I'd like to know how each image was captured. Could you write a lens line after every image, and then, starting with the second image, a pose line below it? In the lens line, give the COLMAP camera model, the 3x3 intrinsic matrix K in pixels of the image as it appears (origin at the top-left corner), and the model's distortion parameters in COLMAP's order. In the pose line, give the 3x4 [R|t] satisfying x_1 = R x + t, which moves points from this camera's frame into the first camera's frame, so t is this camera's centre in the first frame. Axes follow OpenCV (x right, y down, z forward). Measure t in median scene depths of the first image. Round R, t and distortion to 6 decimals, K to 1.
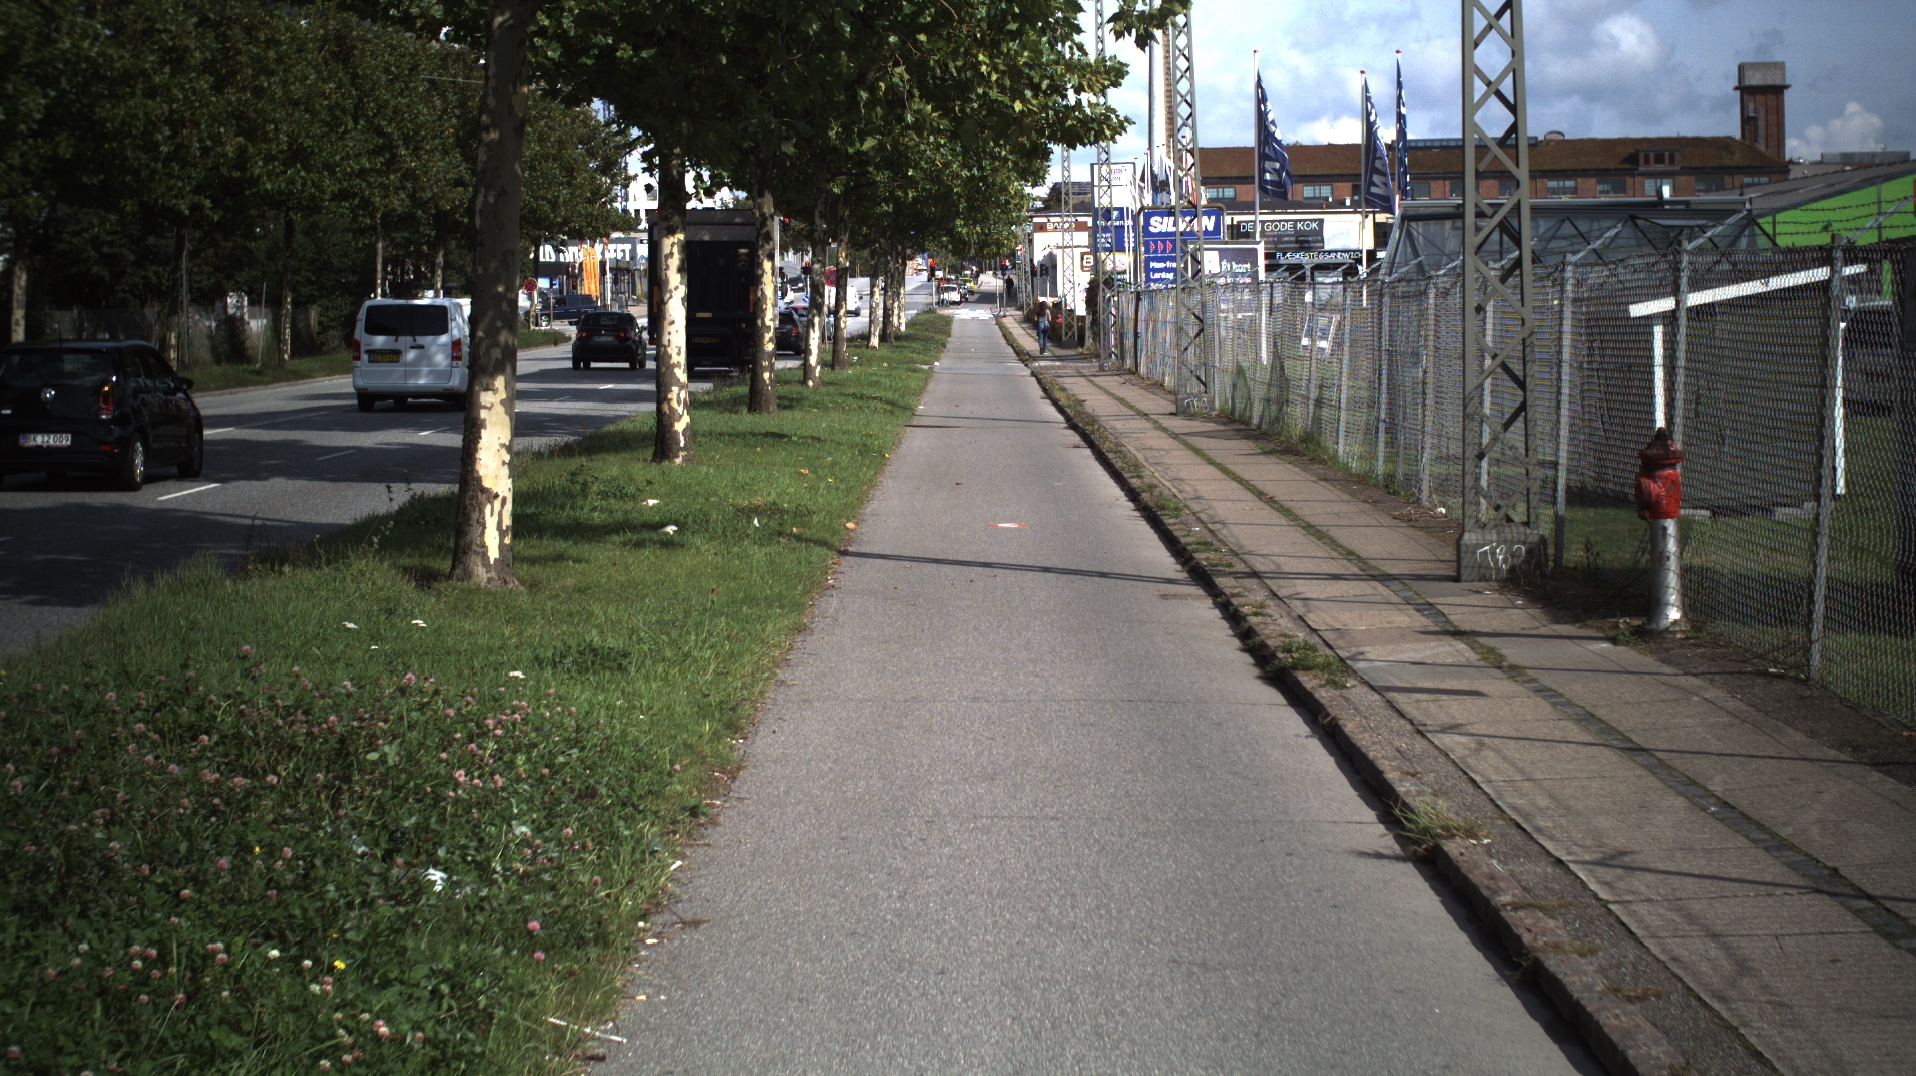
lens RADIAL K [[3365.9, 0, 958.0], [0, 3365.9, 538.0], [0, 0, 1]] dist [-0.288920, 0.319024]
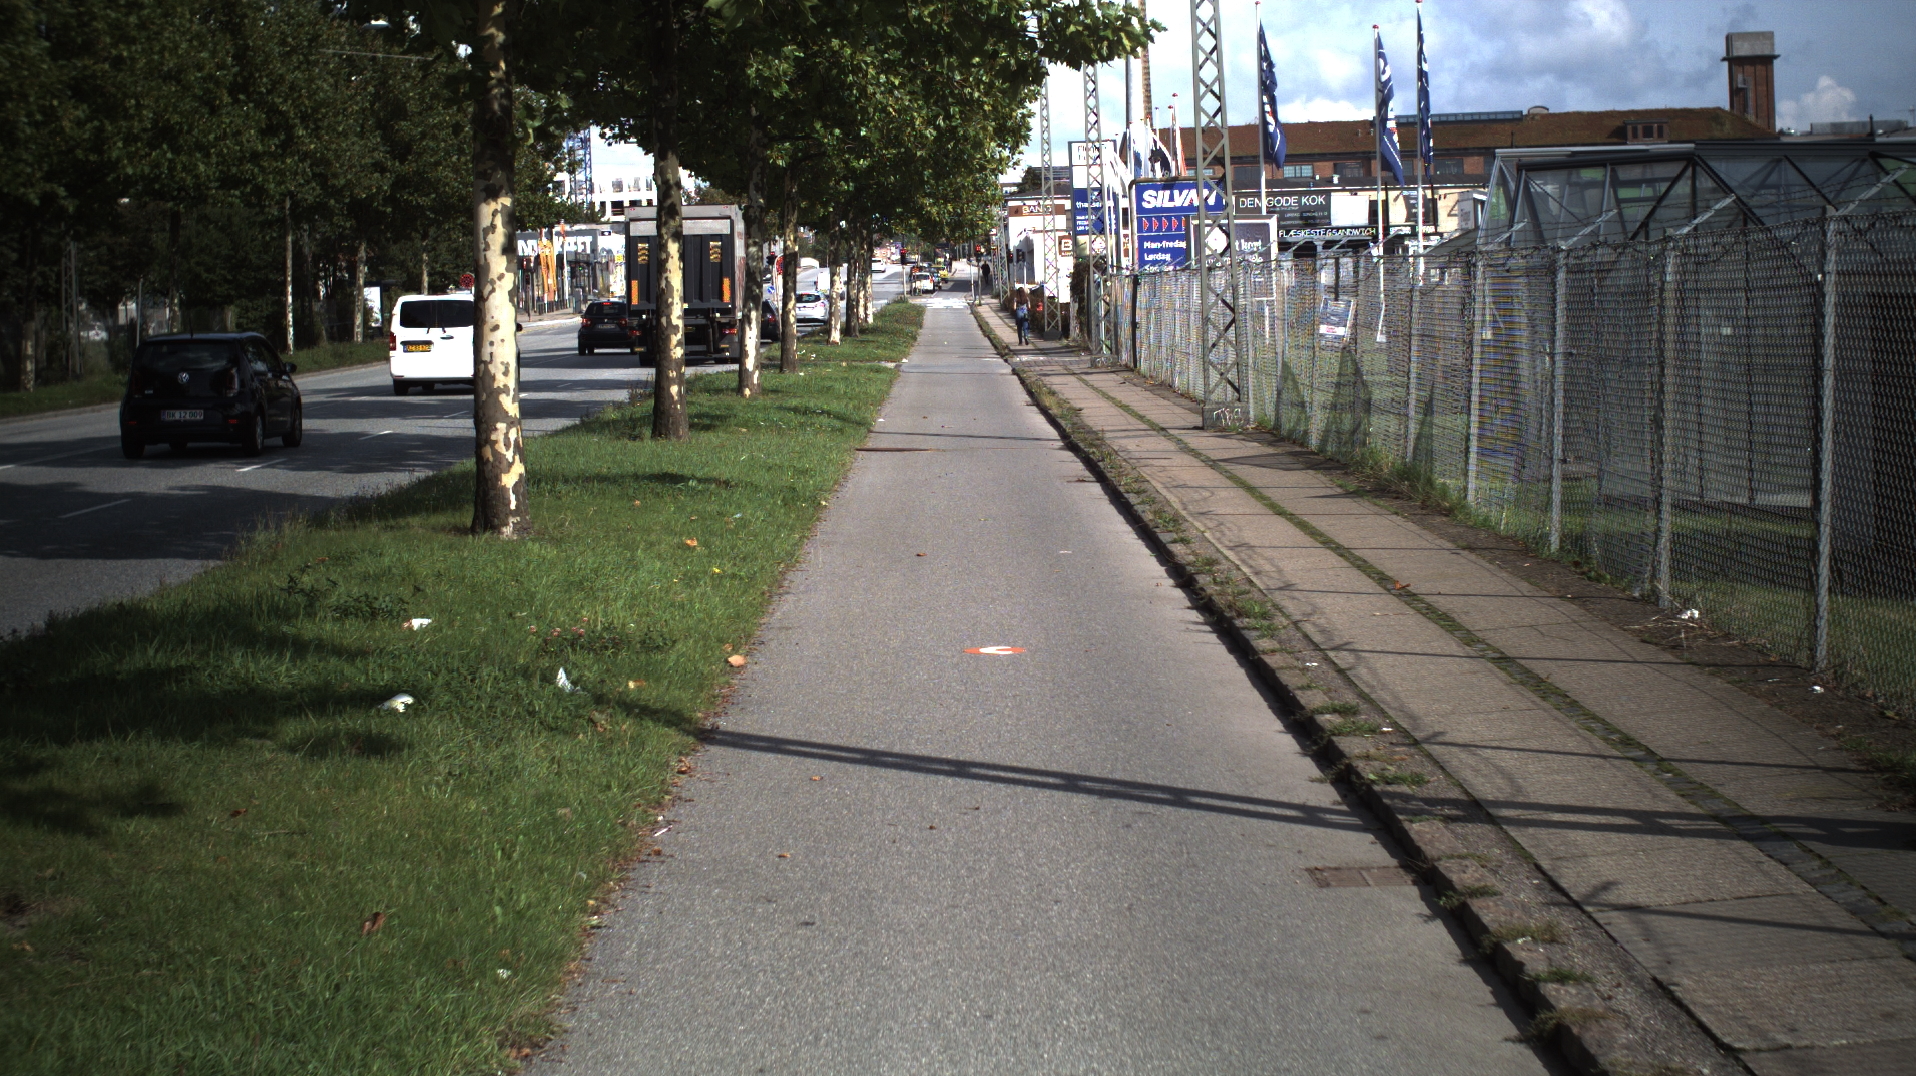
lens RADIAL K [[3365.9, 0, 958.0], [0, 3365.9, 538.0], [0, 0, 1]] dist [-0.288920, 0.319024]
pose [[0.999841, -0.016688, 0.006291, 0.001554], [0.016666, 0.999855, 0.003502, -0.009382], [-0.006348, -0.003397, 0.999974, 0.134653]]
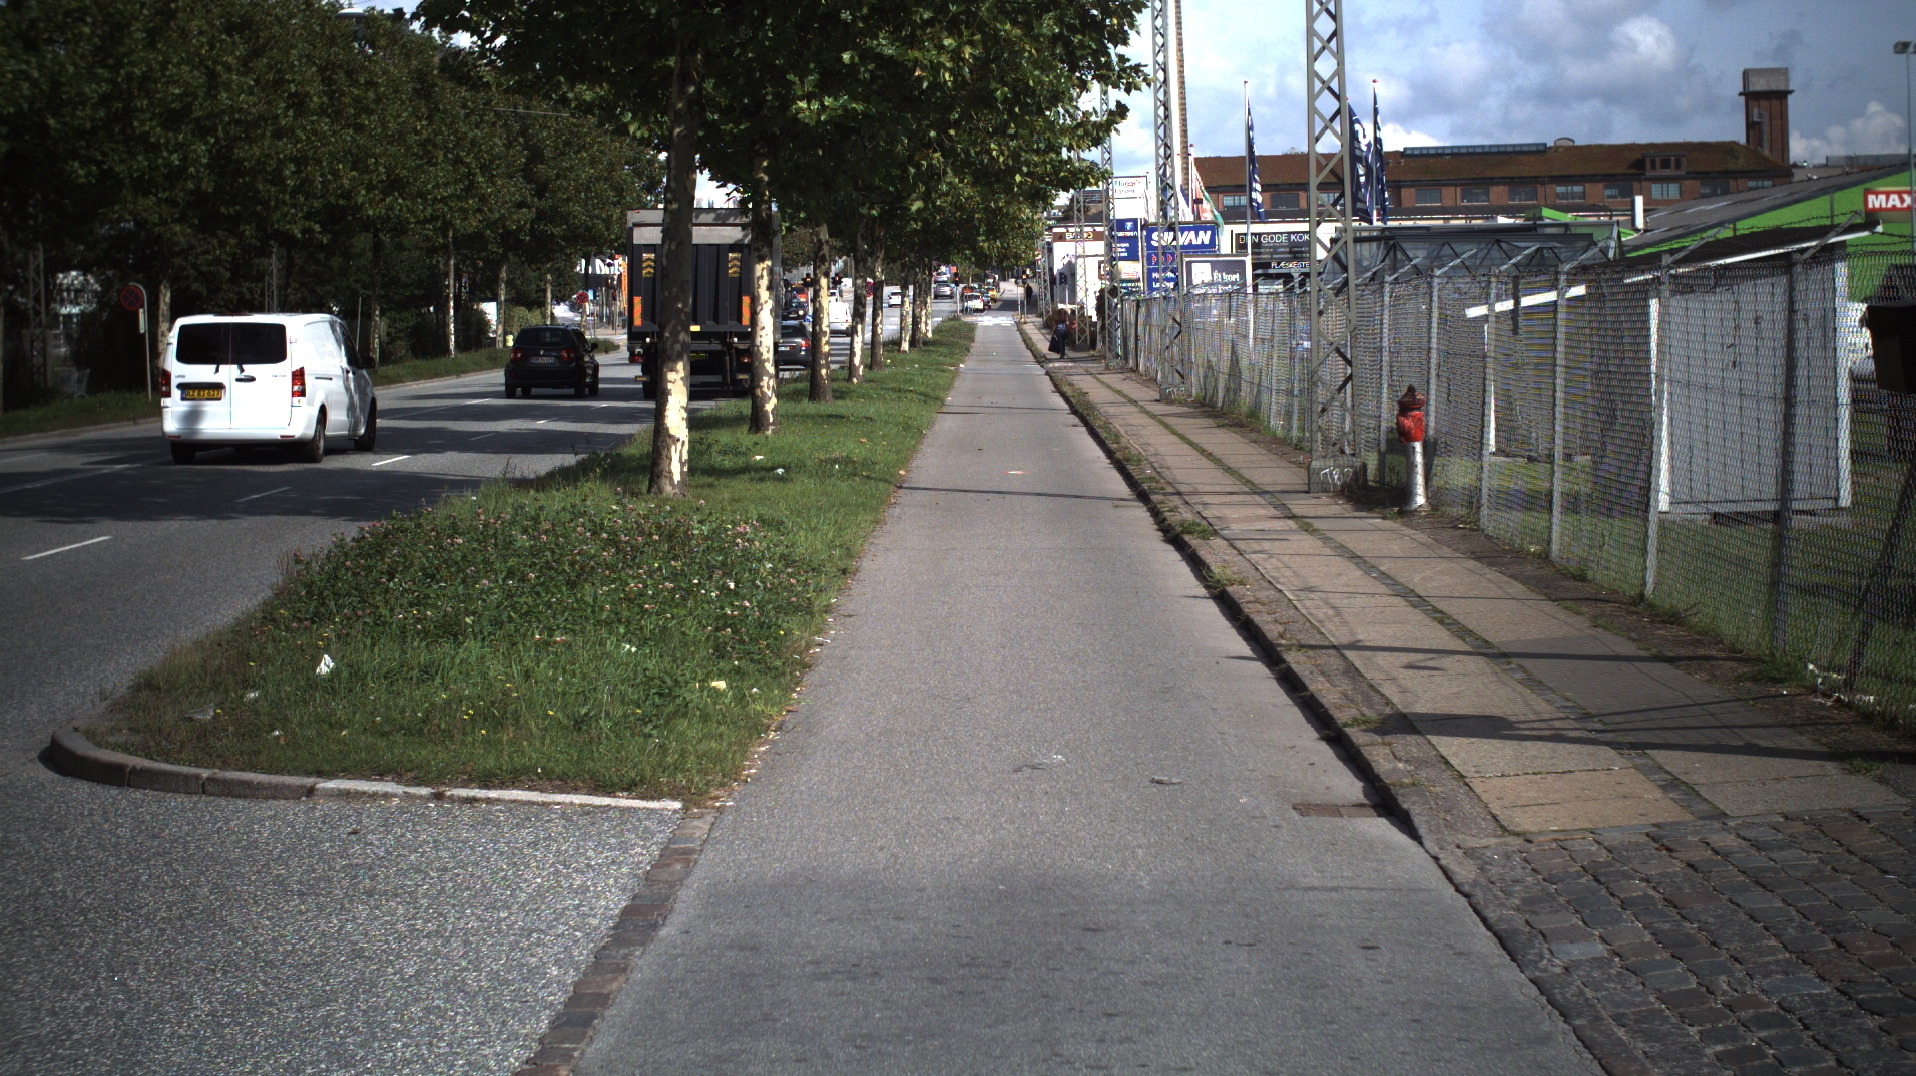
lens RADIAL K [[3365.9, 0, 958.0], [0, 3365.9, 538.0], [0, 0, 1]] dist [-0.288920, 0.319024]
pose [[0.999941, -0.007812, -0.007556, 0.000477], [0.007796, 0.999967, -0.002203, 0.009221], [0.007573, 0.002144, 0.999969, -0.135622]]
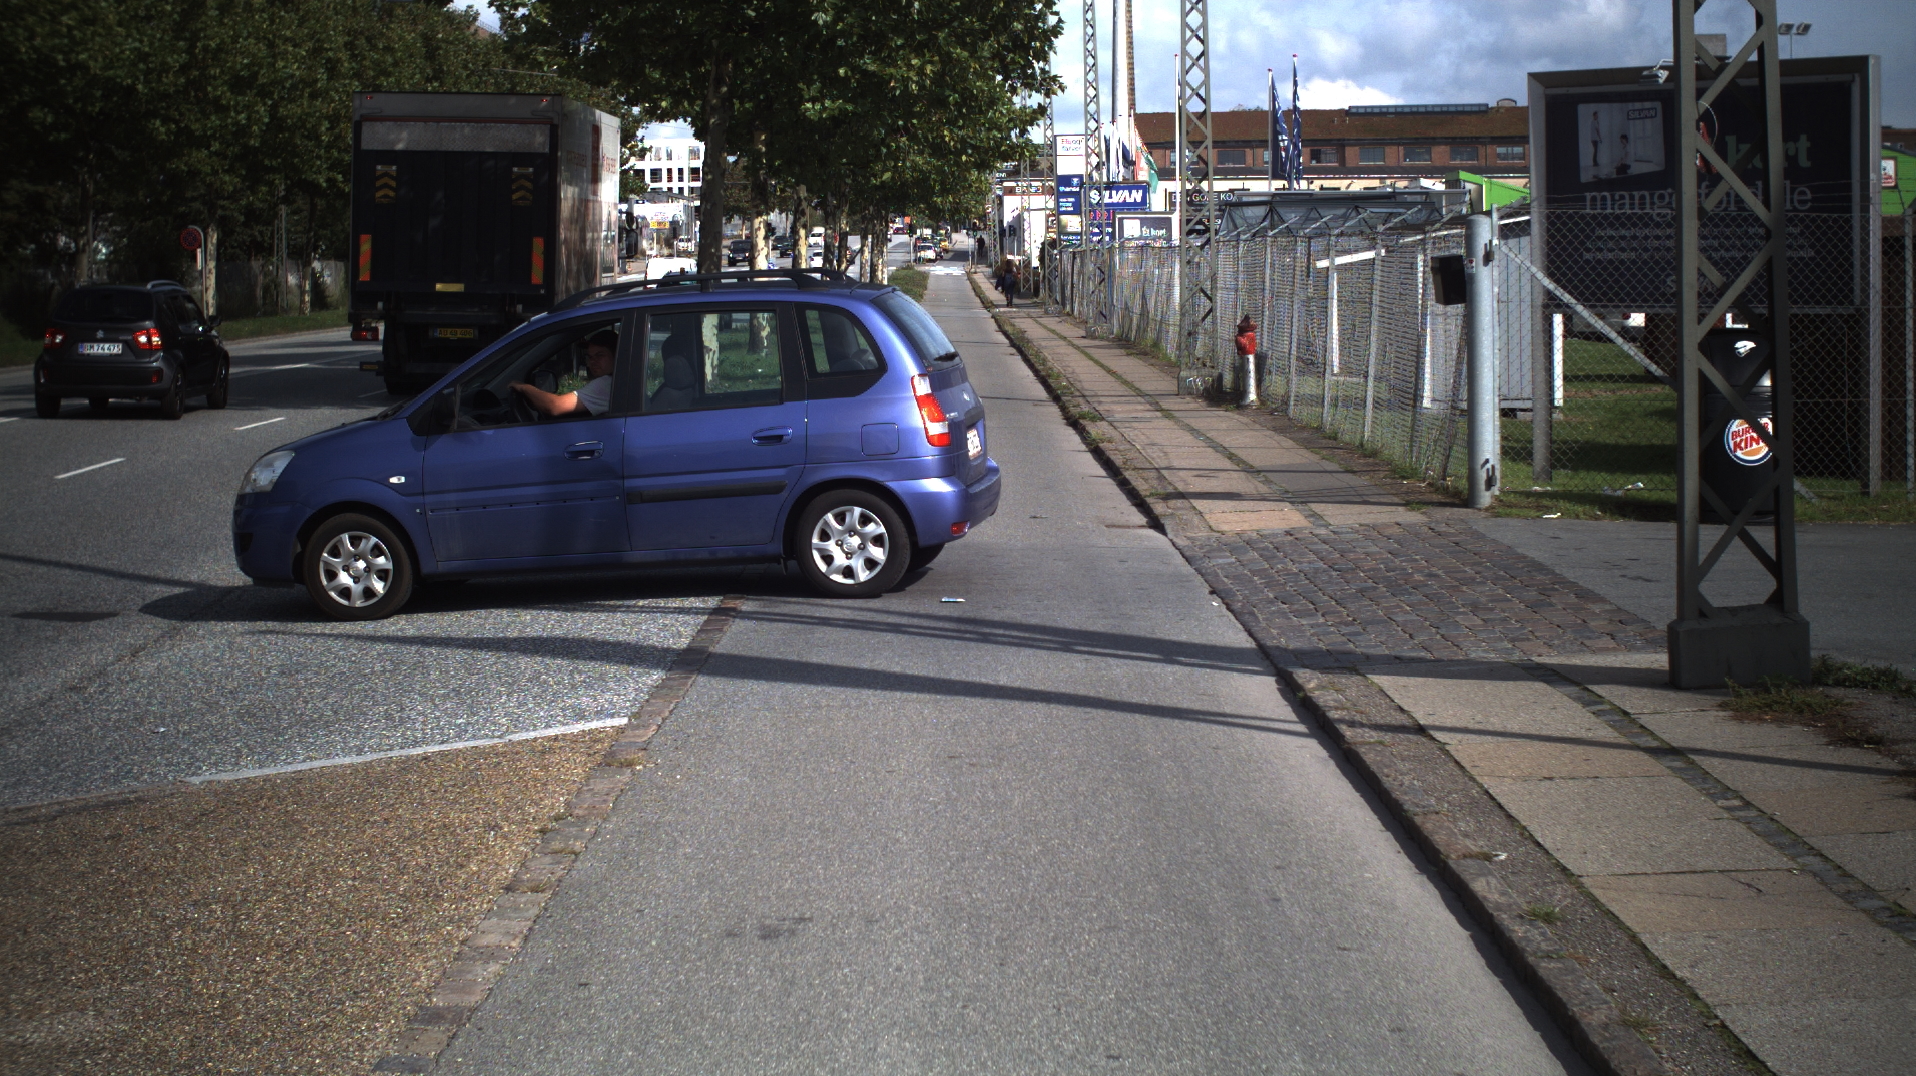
lens RADIAL K [[3365.9, 0, 958.0], [0, 3365.9, 538.0], [0, 0, 1]] dist [-0.288920, 0.319024]
pose [[0.999962, 0.004266, 0.007629, 0.000020], [-0.004360, 0.999913, 0.012460, 0.019378], [-0.007575, -0.012493, 0.999893, -0.270911]]
